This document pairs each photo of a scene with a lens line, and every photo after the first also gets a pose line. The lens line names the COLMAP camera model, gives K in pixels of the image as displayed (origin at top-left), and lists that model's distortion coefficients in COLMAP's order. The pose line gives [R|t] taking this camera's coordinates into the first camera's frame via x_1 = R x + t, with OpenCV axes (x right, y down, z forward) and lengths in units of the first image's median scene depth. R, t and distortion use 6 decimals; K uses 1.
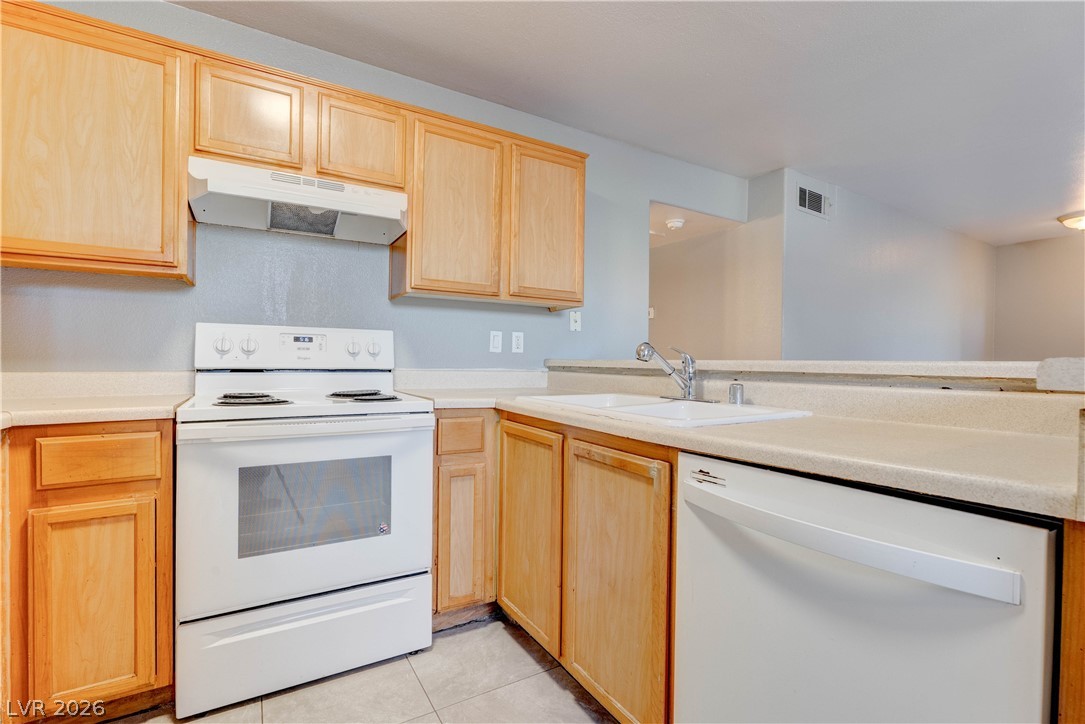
lens RADIAL K [[488.5, 0, 536.8], [0, 488.5, 363.9], [0, 0, 1]] dist [-0.018144, 0.000774]
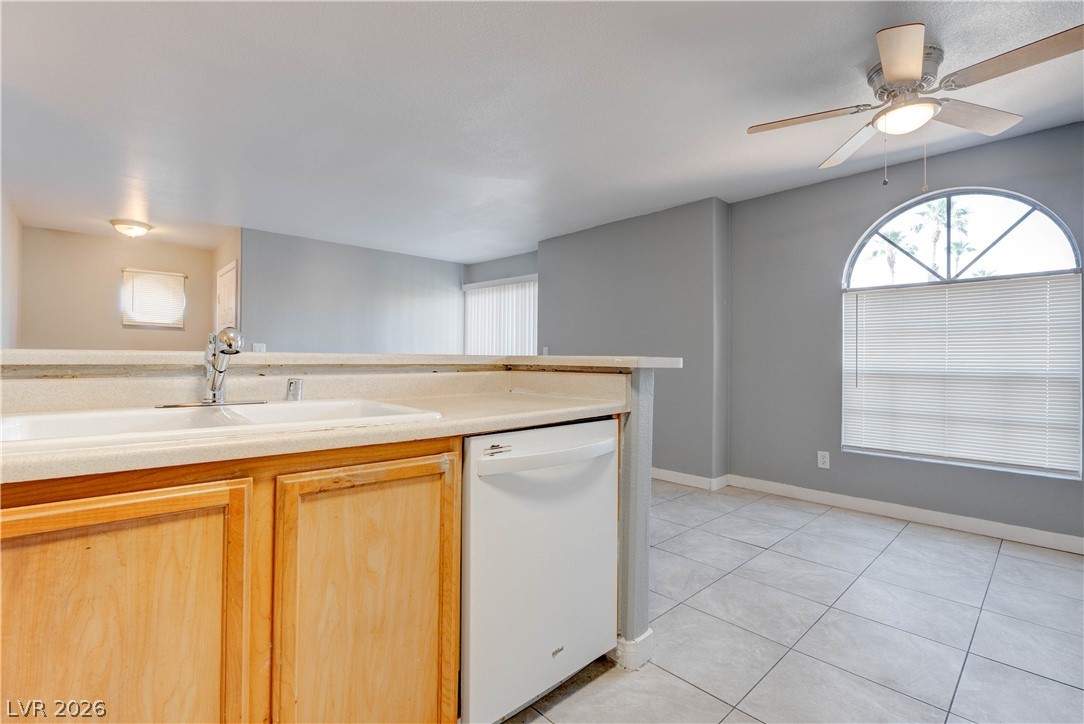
lens RADIAL K [[489.8, 0, 536.6], [0, 489.8, 357.6], [0, 0, 1]] dist [-0.026140, 0.009171]
pose [[-0.207587, -0.009293, 0.978172, -0.485247], [-0.005318, 0.999951, 0.008371, -0.007044], [-0.978202, -0.003464, -0.207626, 0.630418]]
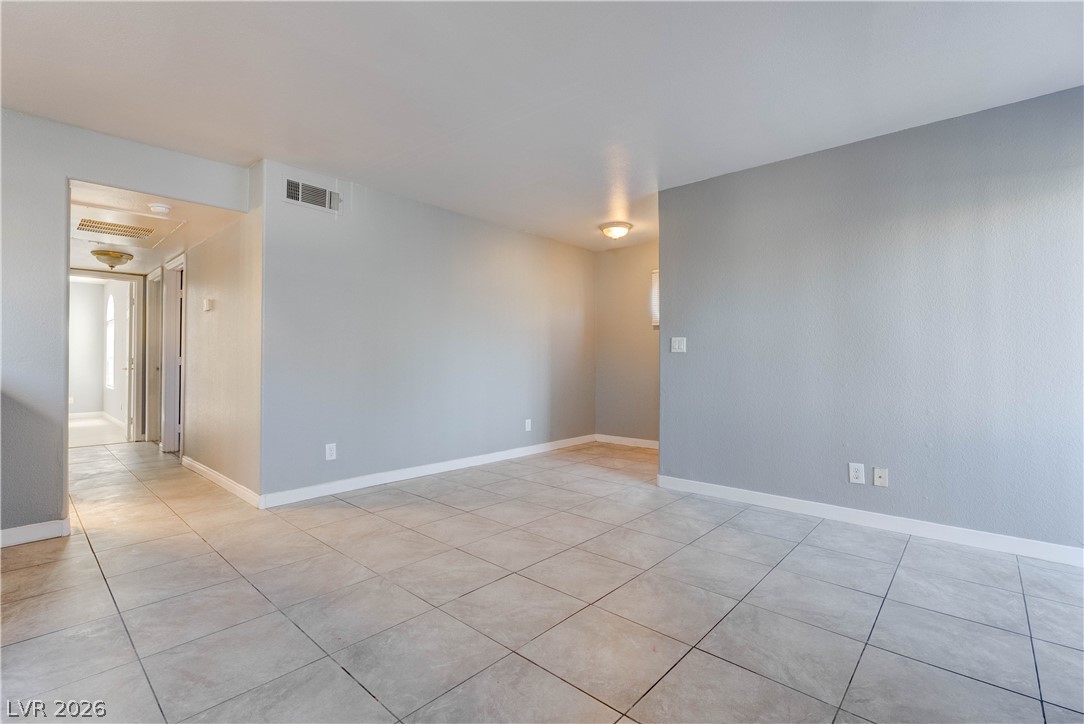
lens RADIAL K [[489.8, 0, 536.6], [0, 489.8, 357.6], [0, 0, 1]] dist [-0.026140, 0.009171]
pose [[0.958033, -0.011184, 0.286441, 1.358459], [0.014038, 0.999870, -0.007914, 0.036783], [-0.286315, 0.011603, 0.958065, -0.201627]]
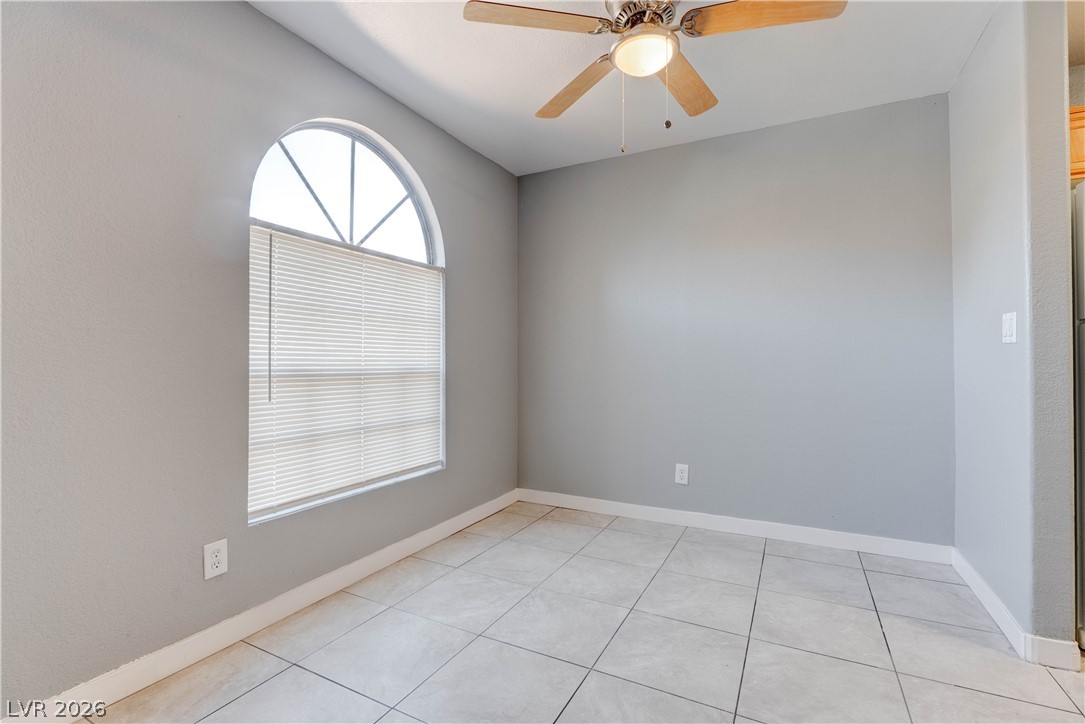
lens RADIAL K [[490.2, 0, 537.1], [0, 490.2, 357.6], [0, 0, 1]] dist [-0.026140, 0.009171]
pose [[-0.854728, -0.020602, -0.518667, 1.122153], [-0.017022, 0.999787, -0.011661, 0.027336], [0.518797, -0.001139, -0.854897, 0.223249]]
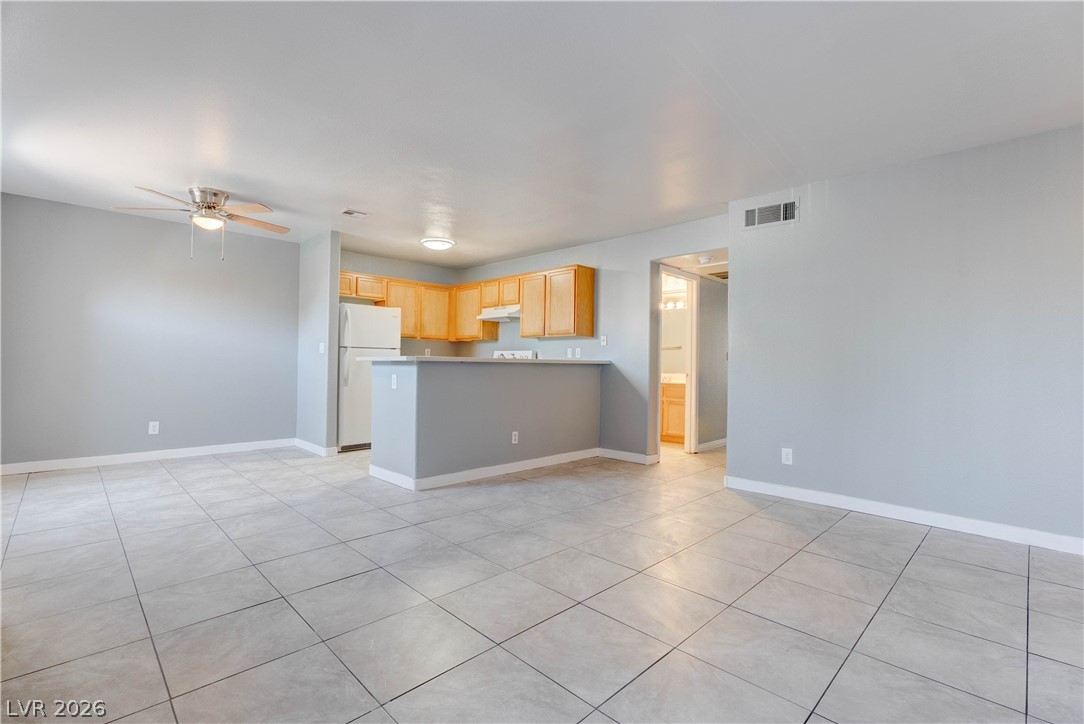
lens RADIAL K [[489.8, 0, 536.6], [0, 489.8, 357.6], [0, 0, 1]] dist [-0.026140, 0.009171]
pose [[0.236055, -0.022010, -0.971491, 2.836561], [-0.015755, 0.999525, -0.026473, 0.052864], [0.971612, 0.021555, 0.235596, 0.438679]]
